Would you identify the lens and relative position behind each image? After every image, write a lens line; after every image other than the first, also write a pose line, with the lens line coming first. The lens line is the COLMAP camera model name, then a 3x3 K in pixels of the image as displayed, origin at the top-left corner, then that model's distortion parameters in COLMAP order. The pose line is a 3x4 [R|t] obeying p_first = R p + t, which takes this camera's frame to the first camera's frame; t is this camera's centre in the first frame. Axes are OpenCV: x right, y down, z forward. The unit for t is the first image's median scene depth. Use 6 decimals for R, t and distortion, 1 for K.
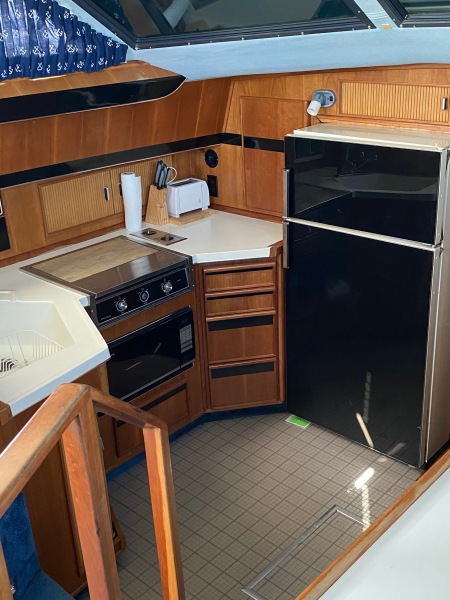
lens RADIAL K [[648.1, 0, 225.0], [0, 648.1, 300.0], [0, 0, 1]] dist [0.051766, -0.021101]
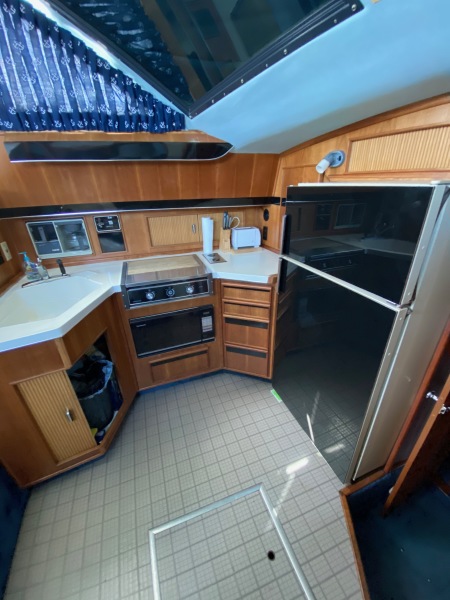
lens RADIAL K [[240.8, 0, 222.7], [0, 240.8, 302.1], [0, 0, 1]] dist [0.021009, -0.017995]
pose [[0.892551, 0.220972, -0.393096, 0.192827], [-0.195495, 0.975145, 0.104277, -0.061496], [0.406368, -0.016224, 0.913565, 0.495364]]
